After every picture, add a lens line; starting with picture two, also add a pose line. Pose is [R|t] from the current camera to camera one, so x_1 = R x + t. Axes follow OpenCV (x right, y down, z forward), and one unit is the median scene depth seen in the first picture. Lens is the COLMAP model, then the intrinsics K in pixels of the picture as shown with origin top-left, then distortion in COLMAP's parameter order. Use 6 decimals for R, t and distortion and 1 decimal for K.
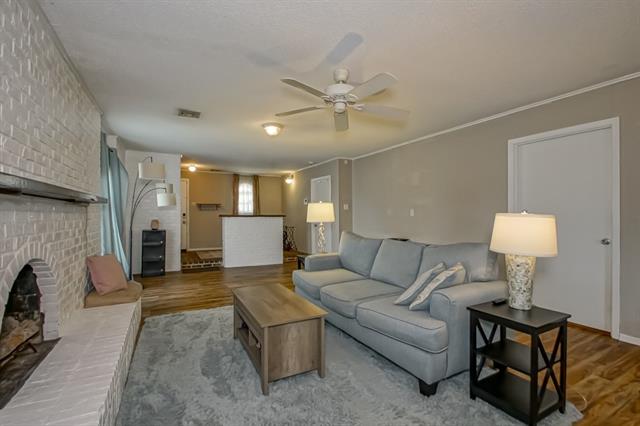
lens RADIAL K [[294.7, 0, 321.7], [0, 294.7, 212.7], [0, 0, 1]] dist [-0.021778, -0.005283]
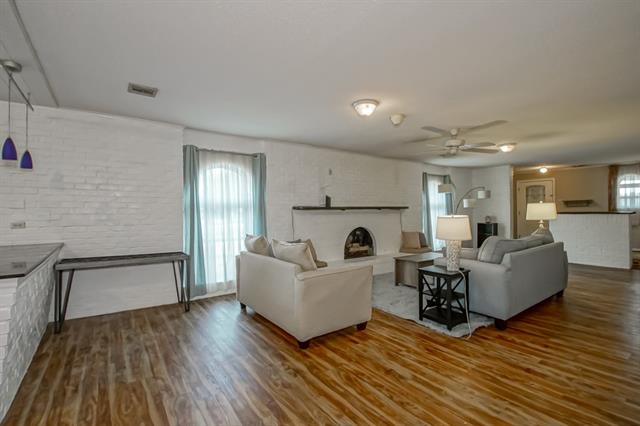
lens RADIAL K [[294.7, 0, 314.6], [0, 294.7, 210.8], [0, 0, 1]] dist [-0.021778, -0.005283]
pose [[0.131117, -0.001002, -0.991366, 0.521656], [0.014596, 0.999893, 0.000920, -0.009736], [0.991259, -0.014591, 0.131117, -0.011969]]
